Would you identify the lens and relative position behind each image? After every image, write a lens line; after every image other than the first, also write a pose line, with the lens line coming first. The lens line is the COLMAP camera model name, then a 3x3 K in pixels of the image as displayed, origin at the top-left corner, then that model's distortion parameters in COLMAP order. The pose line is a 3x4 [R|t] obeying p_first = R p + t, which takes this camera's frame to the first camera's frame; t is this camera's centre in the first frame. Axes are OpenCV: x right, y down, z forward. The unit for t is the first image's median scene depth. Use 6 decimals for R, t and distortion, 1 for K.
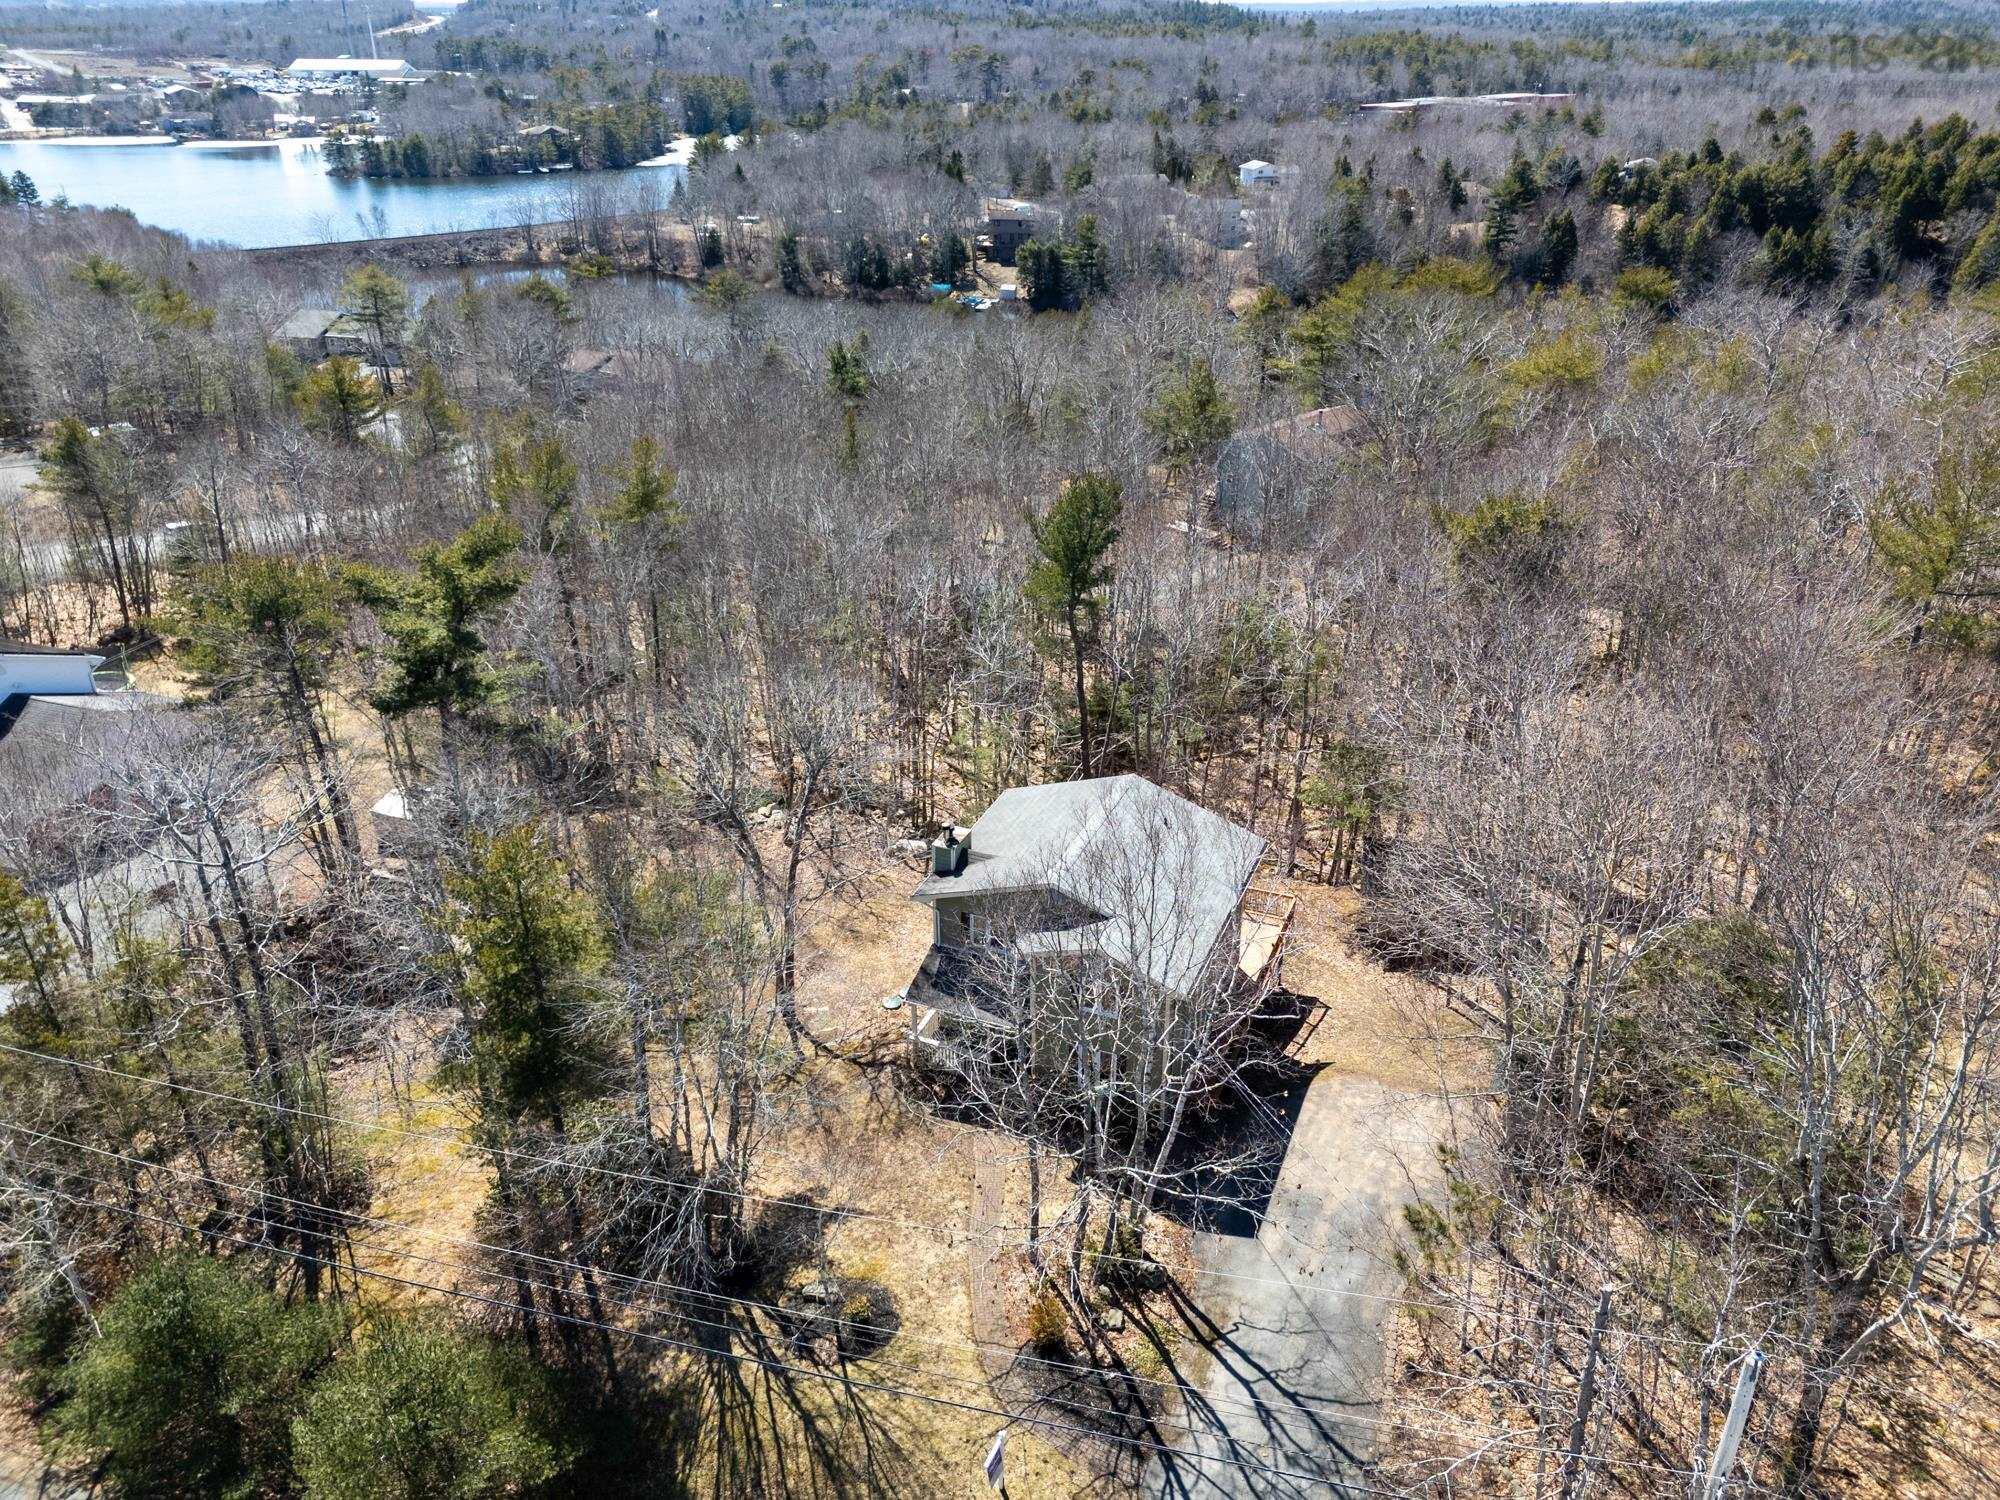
lens RADIAL K [[1446.0, 0, 1000.0], [0, 1446.0, 750.0], [0, 0, 1]] dist [0.074807, -0.070411]
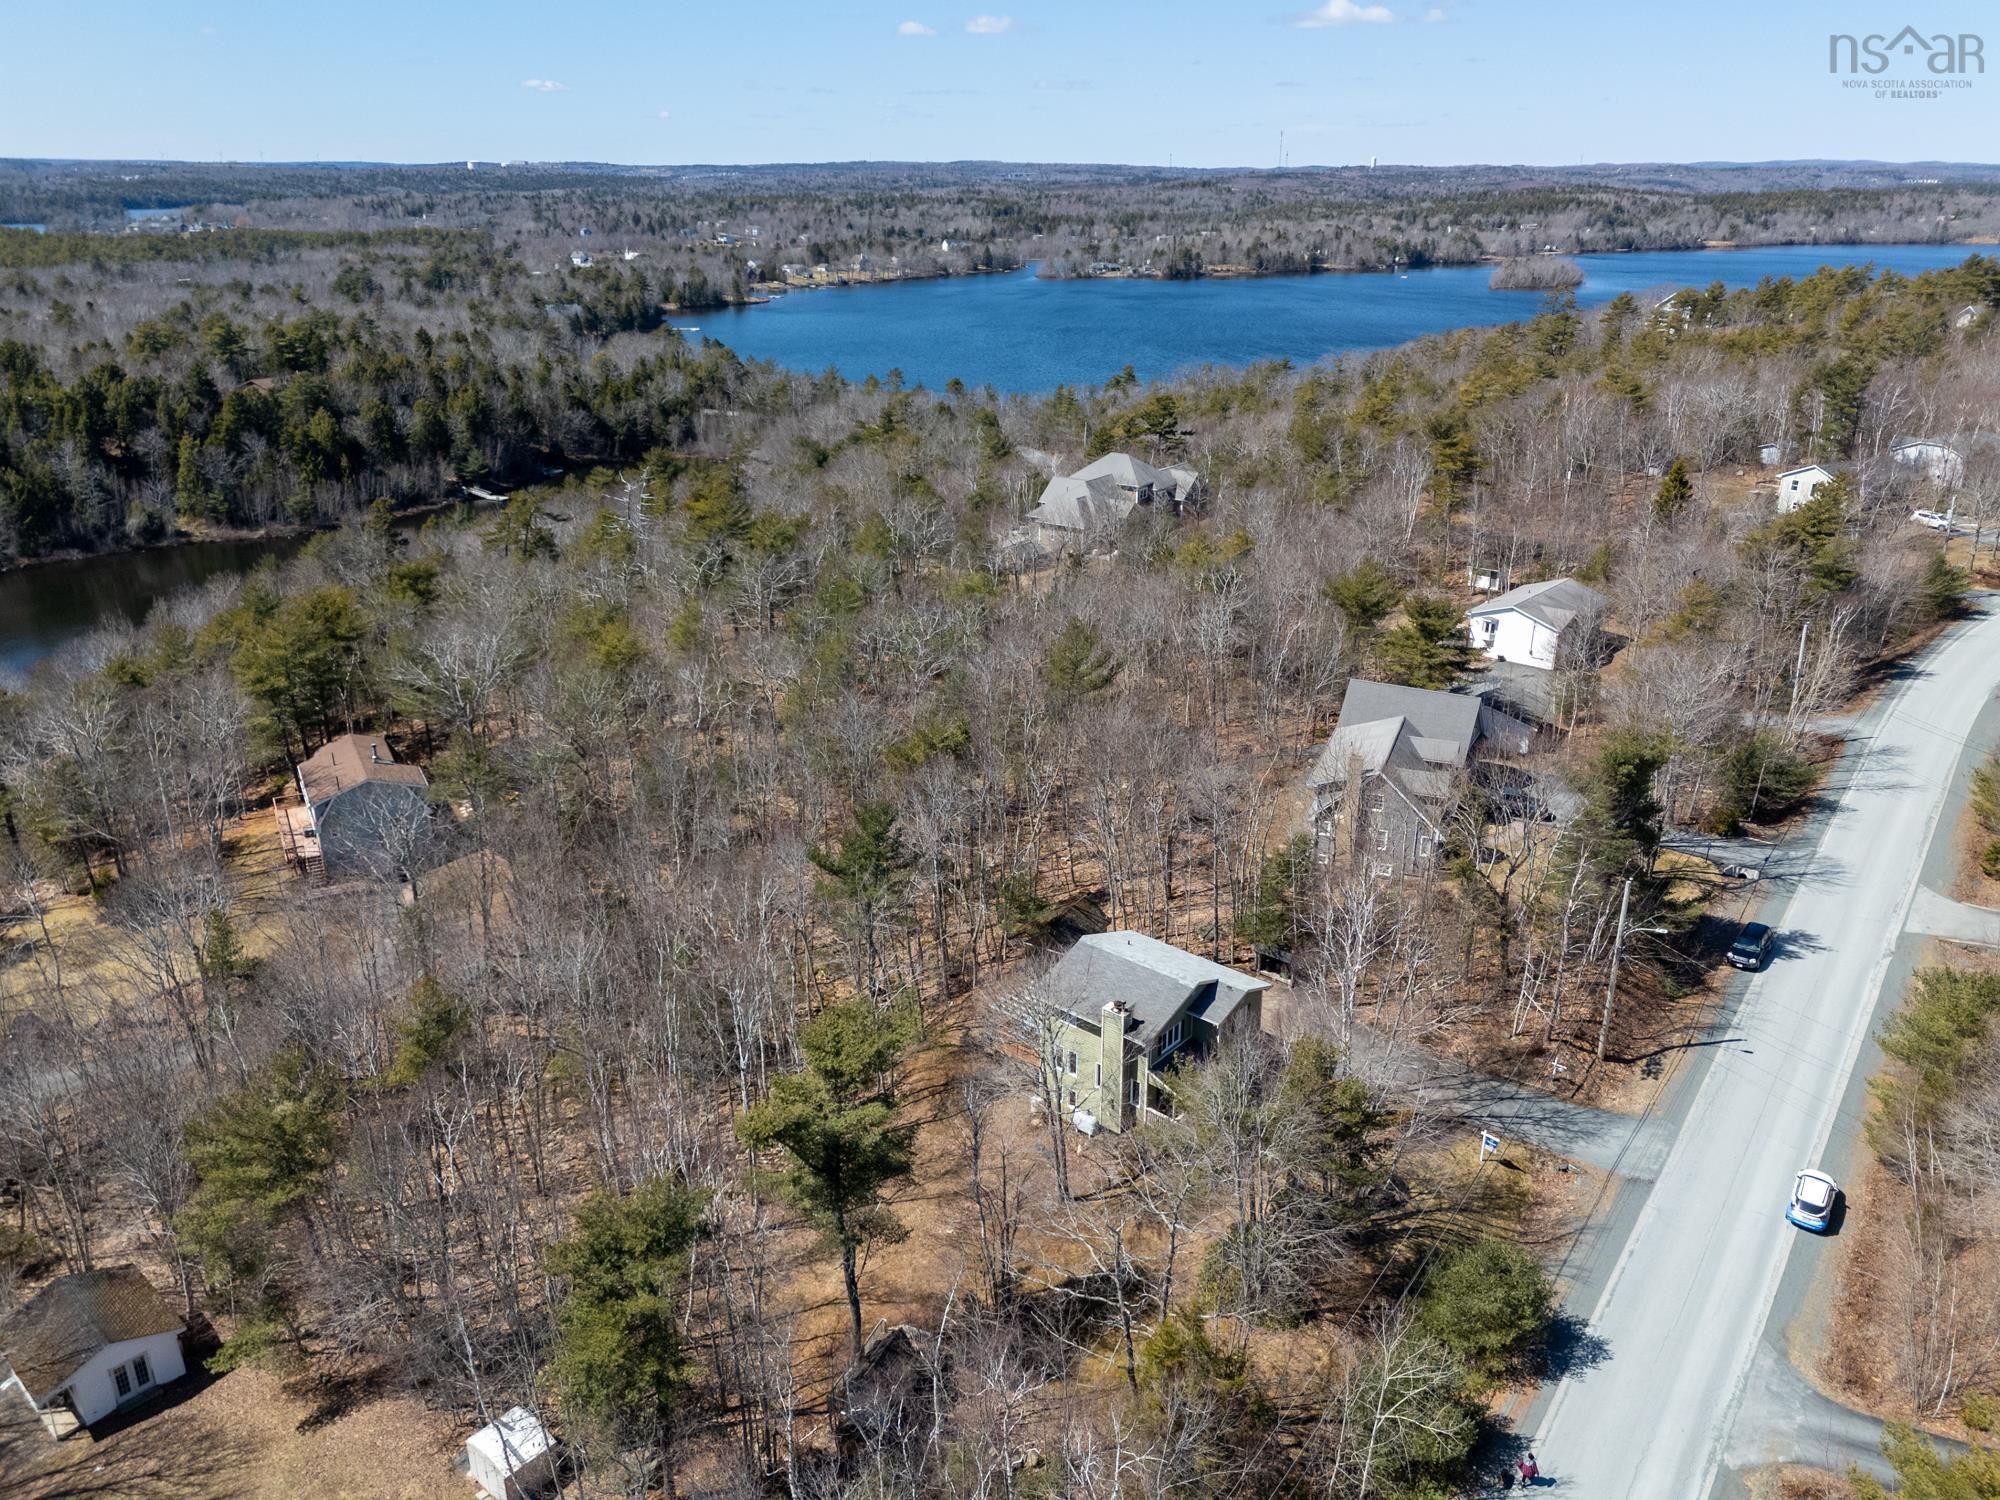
lens RADIAL K [[1458.0, 0, 1004.0], [0, 1458.0, 744.7], [0, 0, 1]] dist [0.091545, -0.075423]
pose [[0.302304, -0.340746, 0.890227, -0.224505], [0.426202, 0.883688, 0.193513, -0.089881], [-0.852622, 0.320917, 0.412369, 0.054124]]
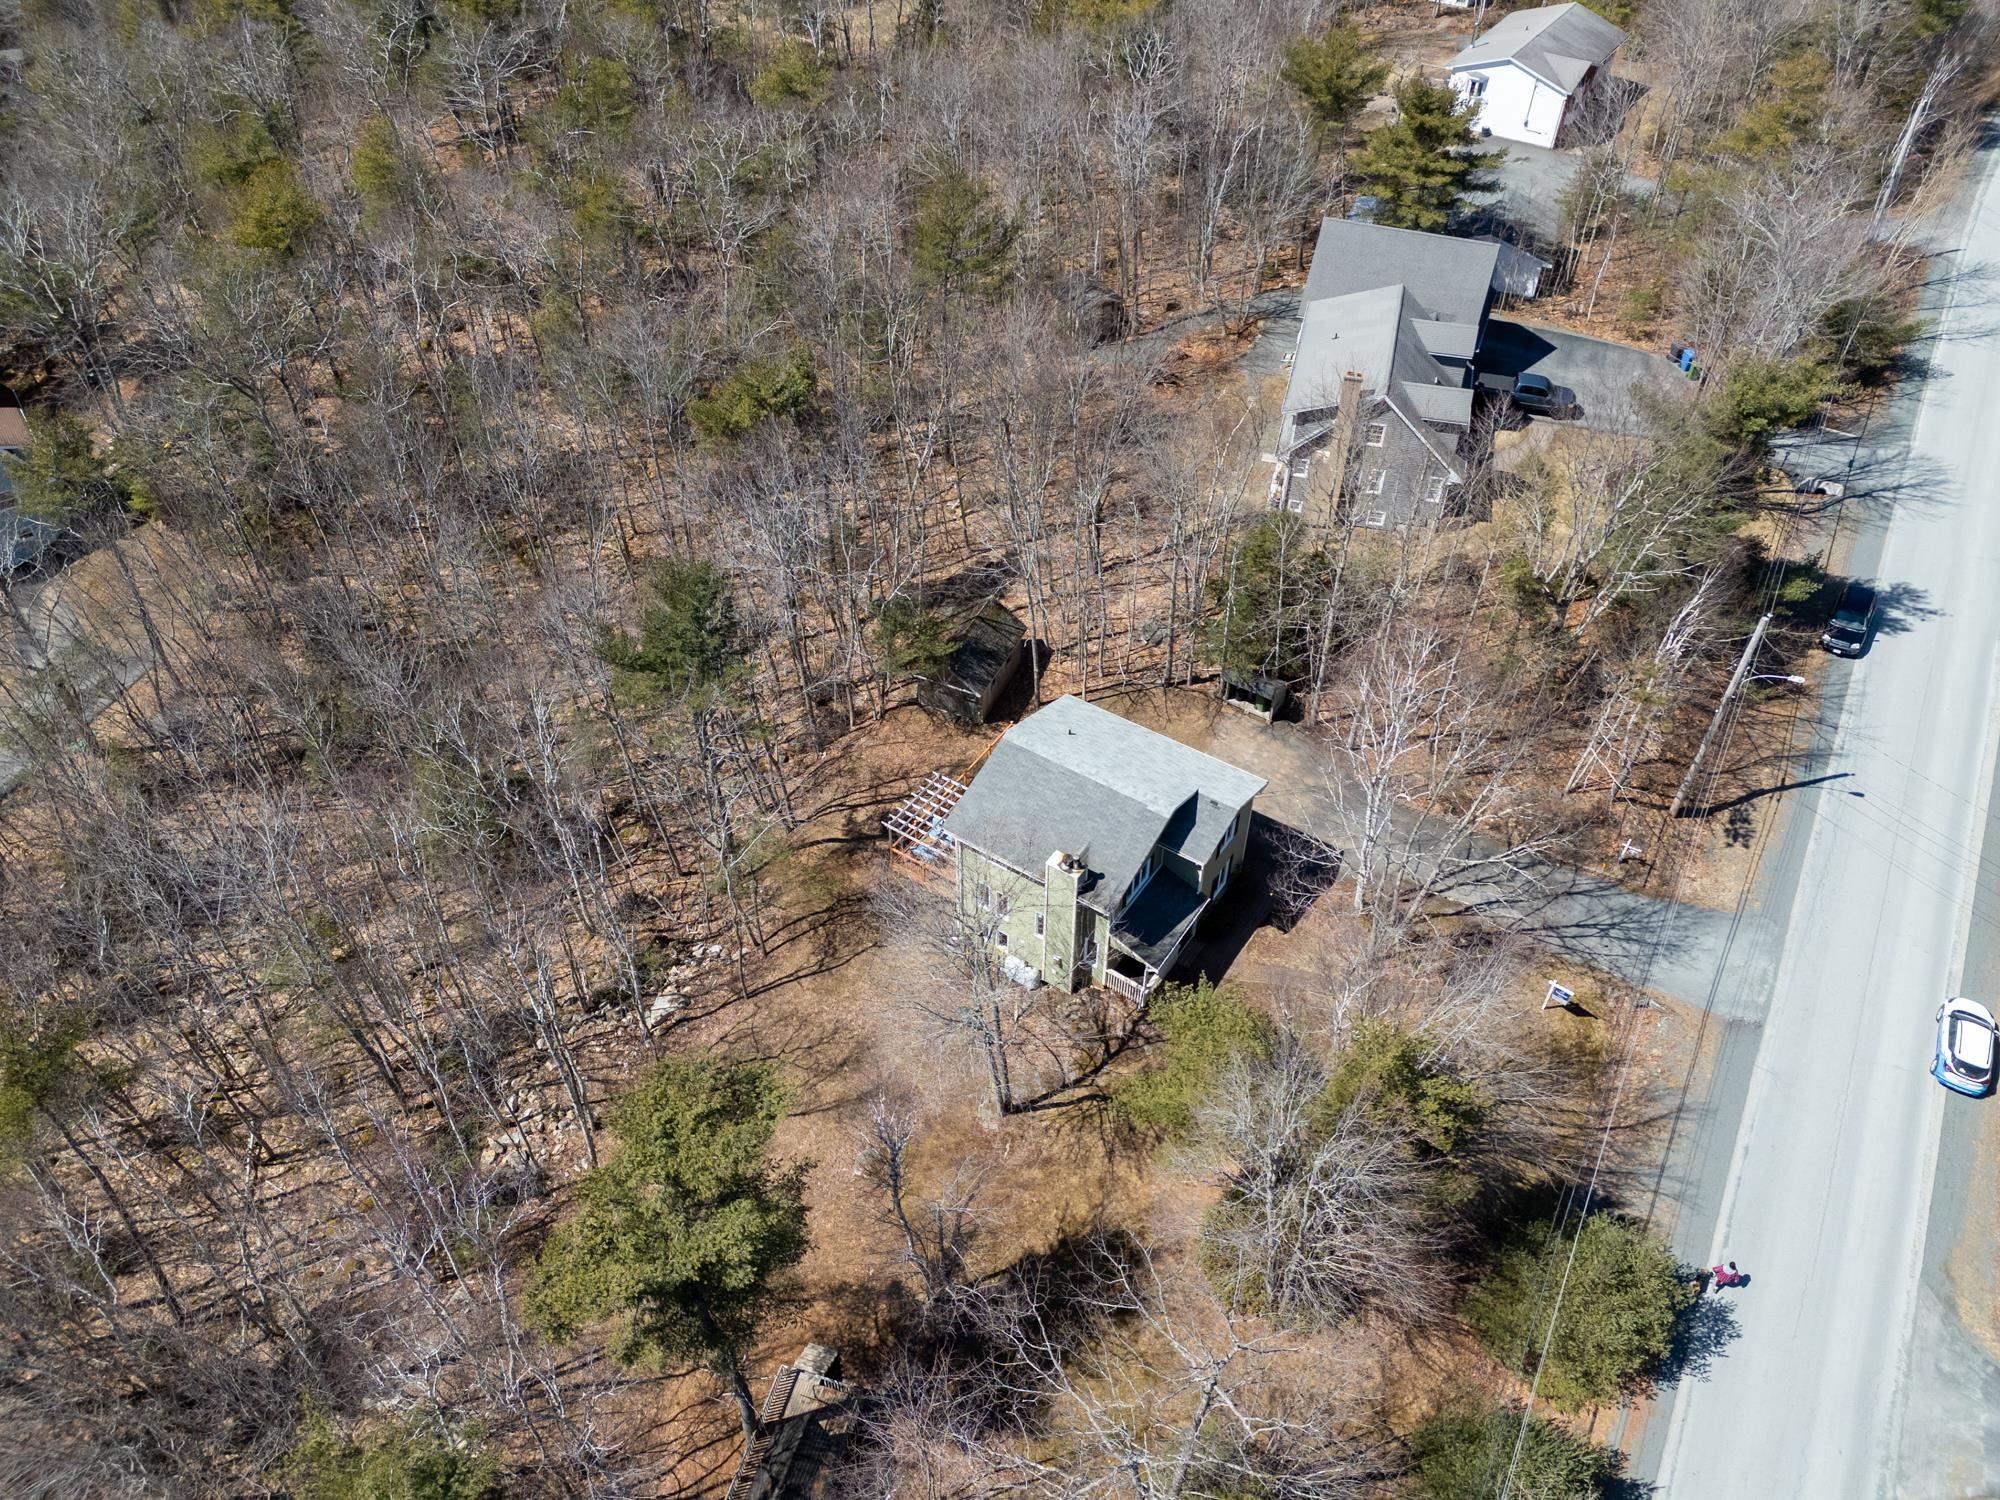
lens RADIAL K [[1455.5, 0, 996.6], [0, 1455.5, 747.1], [0, 0, 1]] dist [0.069035, -0.053911]
pose [[0.192414, -0.683325, 0.704304, -0.125534], [0.440790, 0.701419, 0.560103, -0.107018], [-0.876745, 0.202679, 0.436165, 0.083266]]
